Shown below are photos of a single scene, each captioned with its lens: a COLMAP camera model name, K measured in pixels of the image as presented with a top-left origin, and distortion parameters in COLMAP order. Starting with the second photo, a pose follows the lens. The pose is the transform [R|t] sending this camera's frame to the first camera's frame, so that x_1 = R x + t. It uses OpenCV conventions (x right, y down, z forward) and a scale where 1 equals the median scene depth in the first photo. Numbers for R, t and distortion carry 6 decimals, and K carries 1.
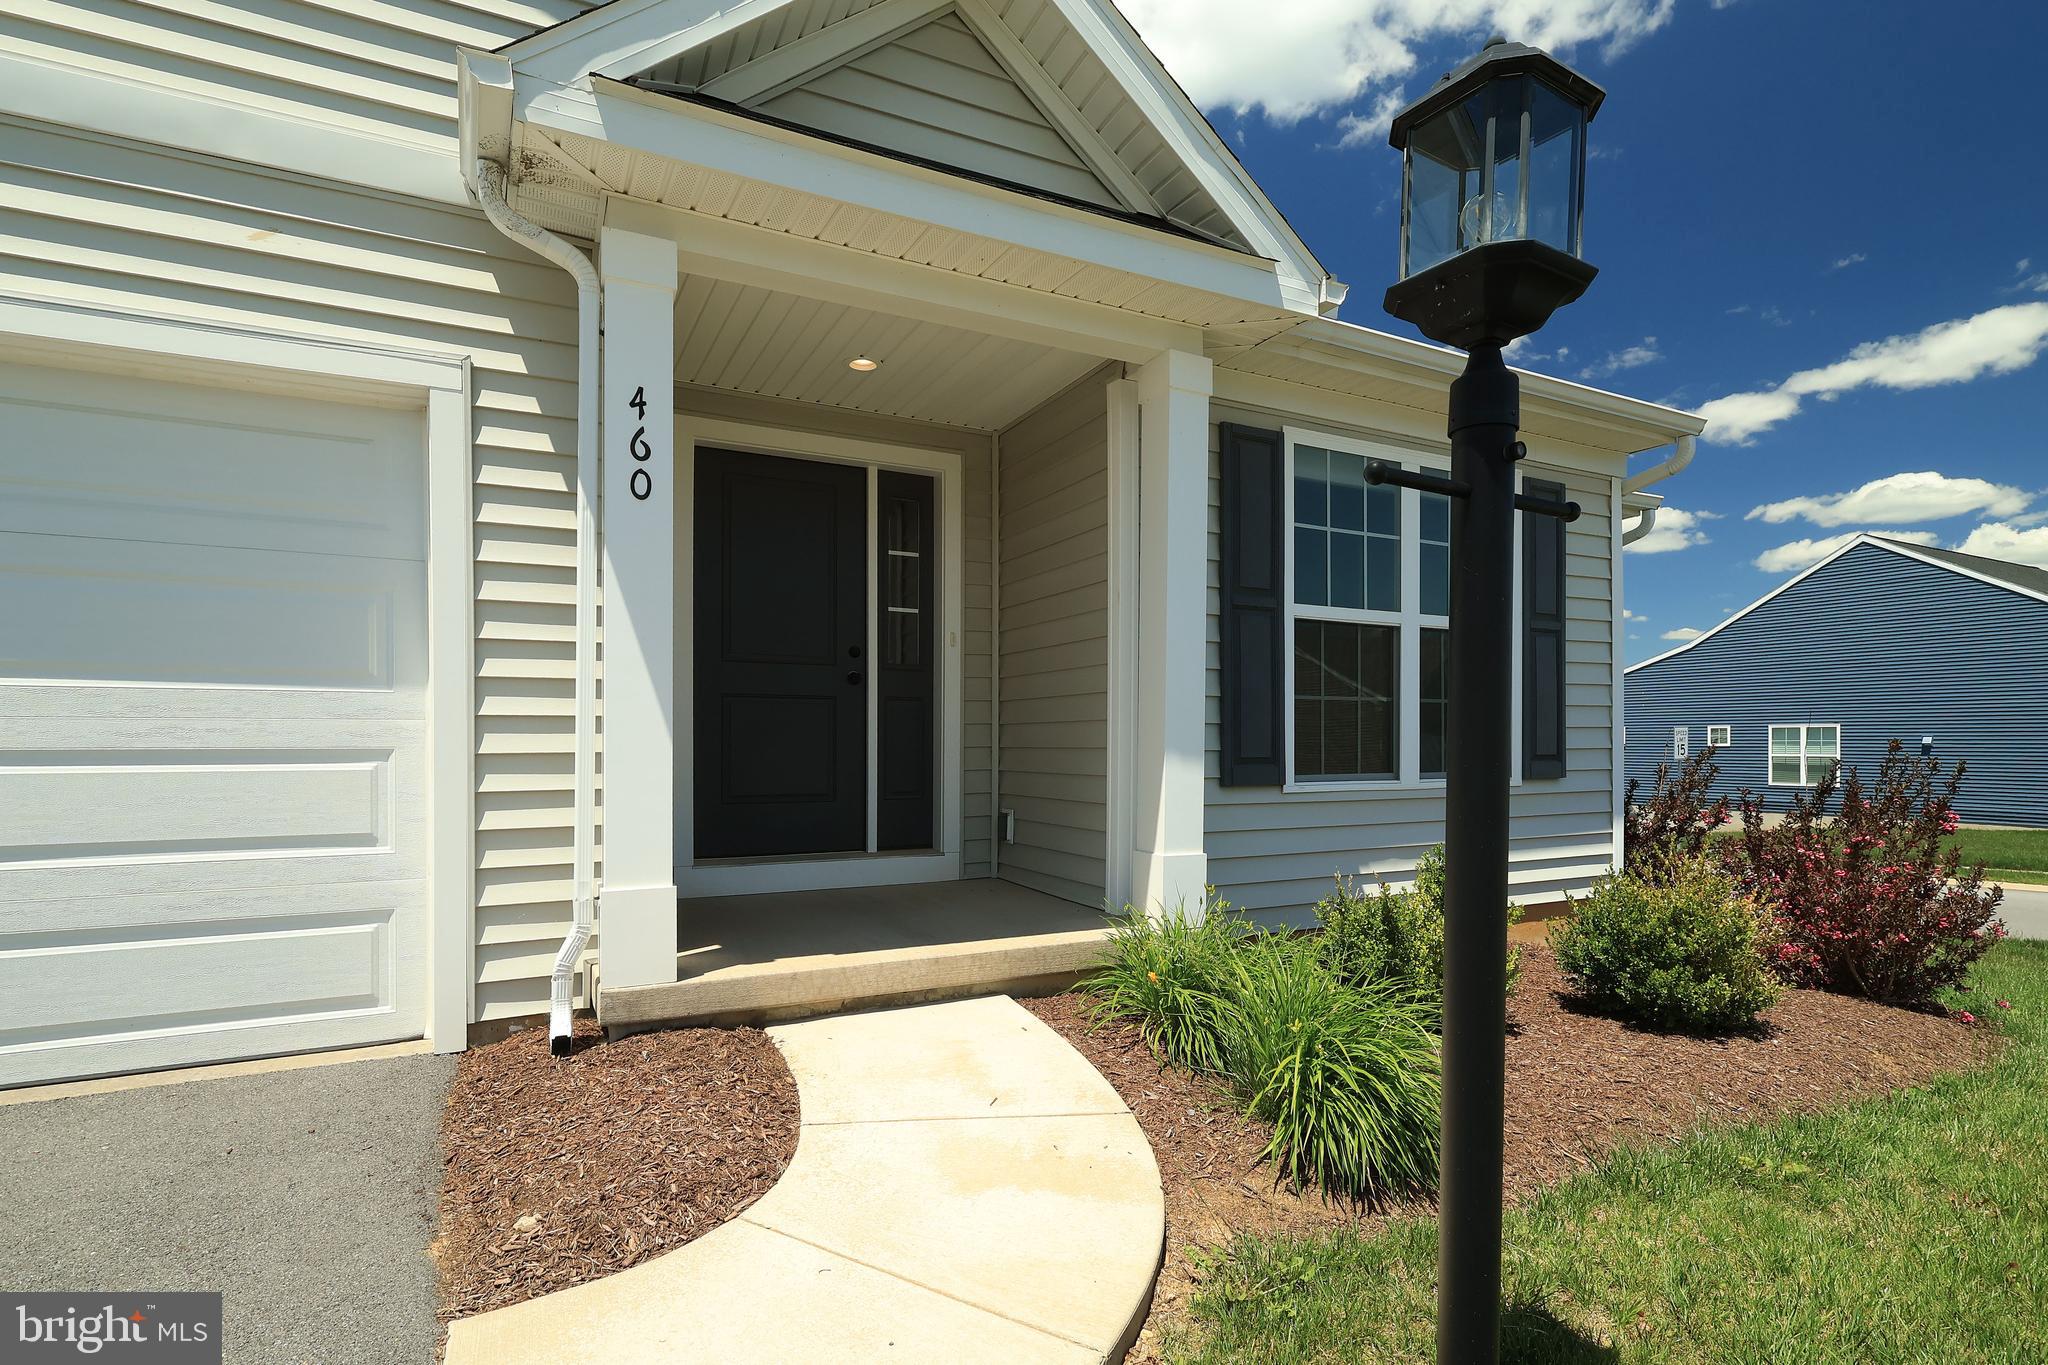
lens RADIAL K [[966.2, 0, 995.1], [0, 966.2, 739.2], [0, 0, 1]] dist [0.000392, 0.000858]
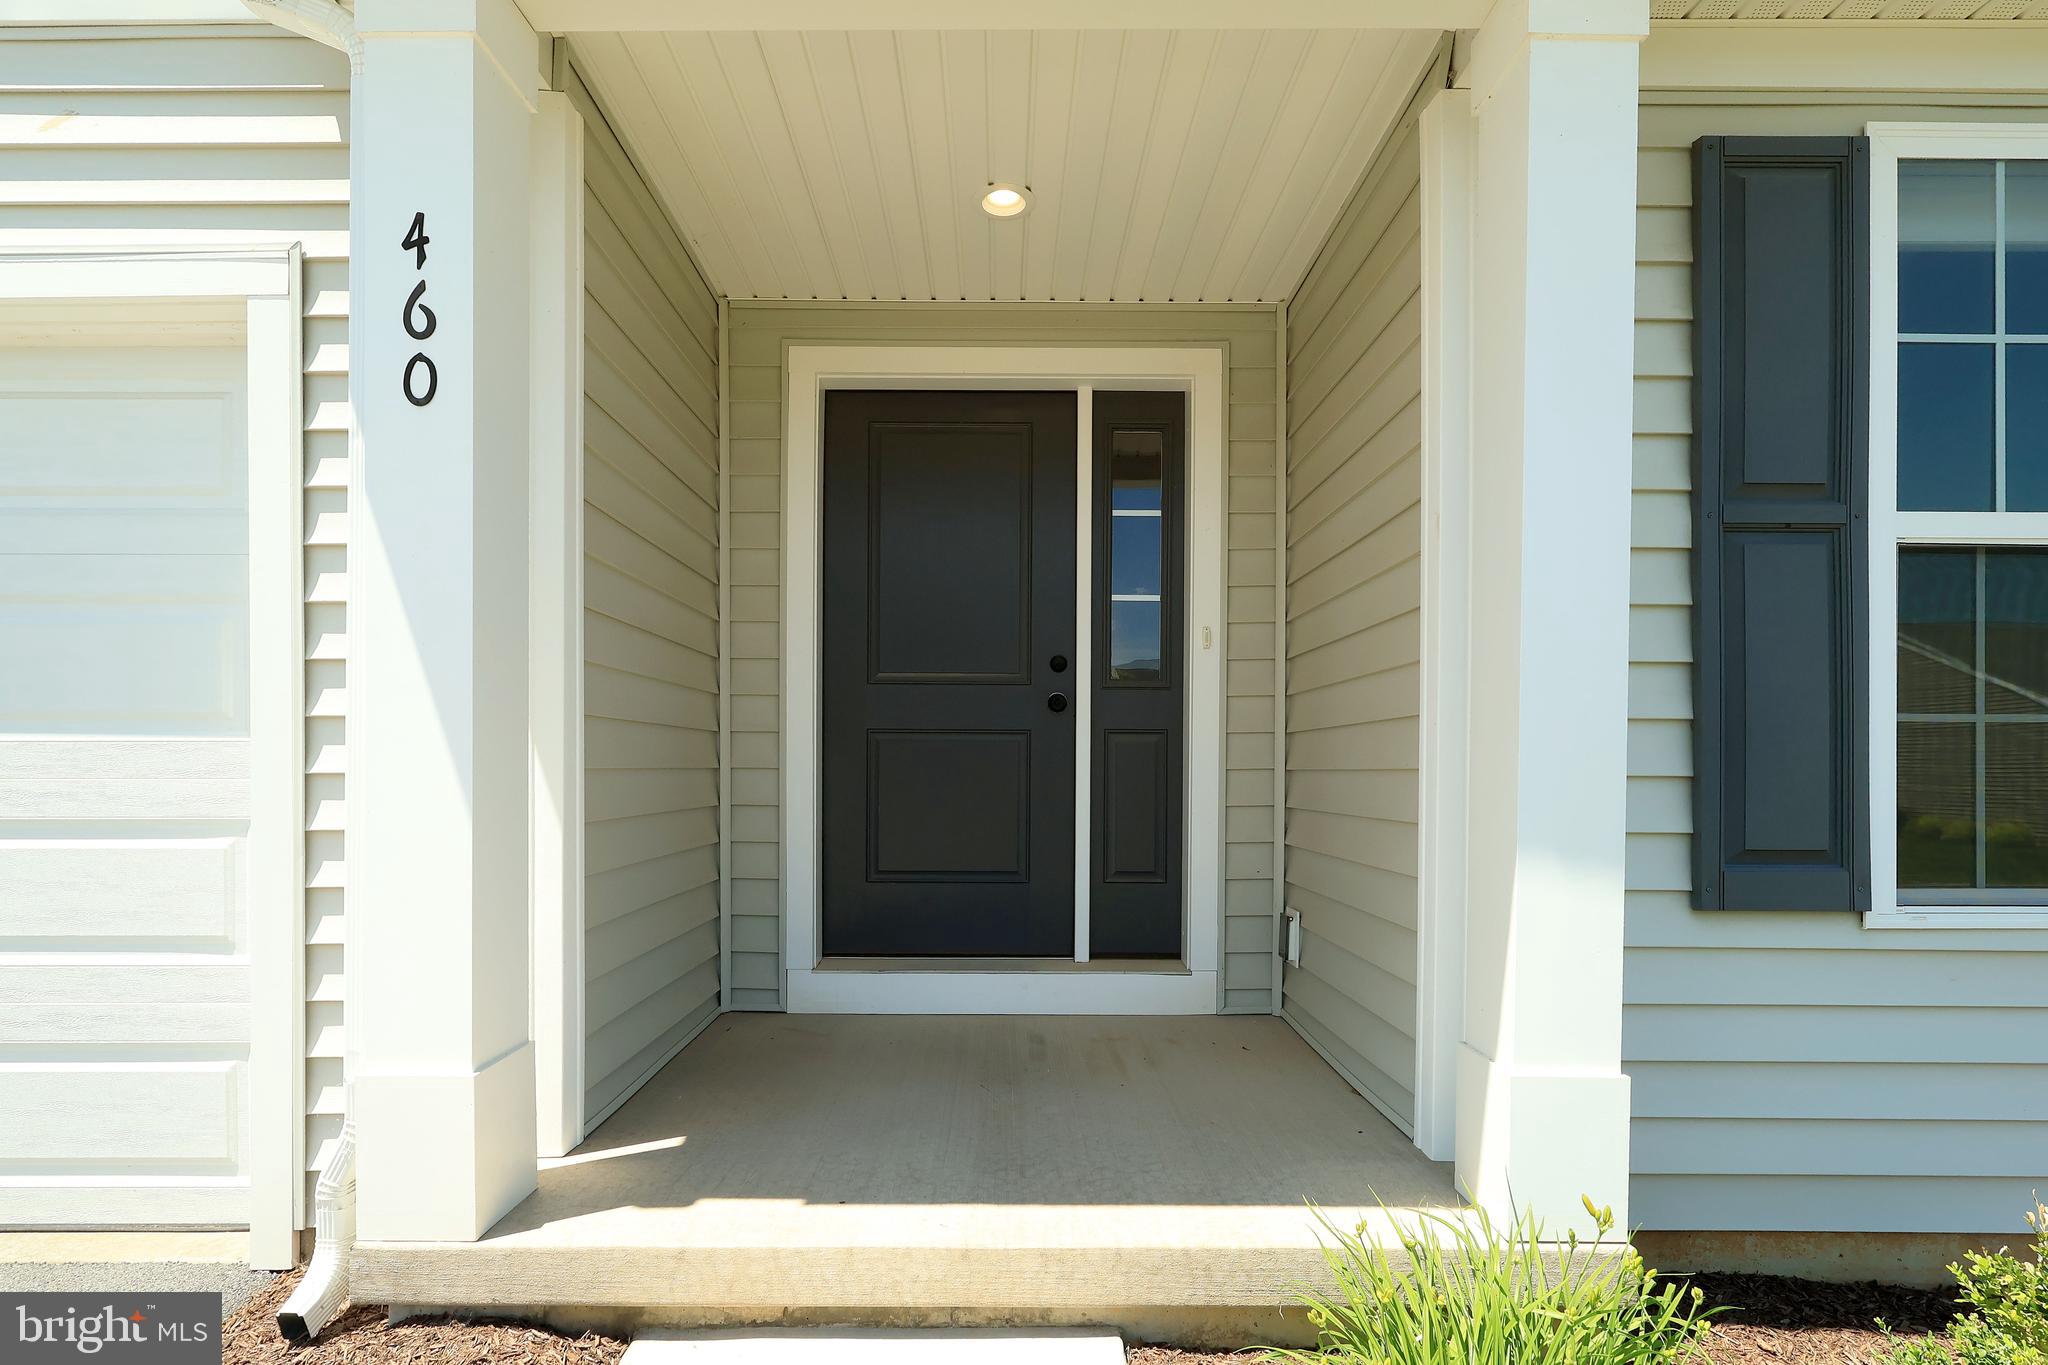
lens RADIAL K [[966.2, 0, 1012.7], [0, 966.2, 765.5], [0, 0, 1]] dist [0.000392, 0.000858]
pose [[0.898523, 0.000651, -0.438925, 0.141401], [-0.000833, 1.000000, -0.000222, -0.021264], [0.438925, 0.000565, 0.898524, 0.426111]]
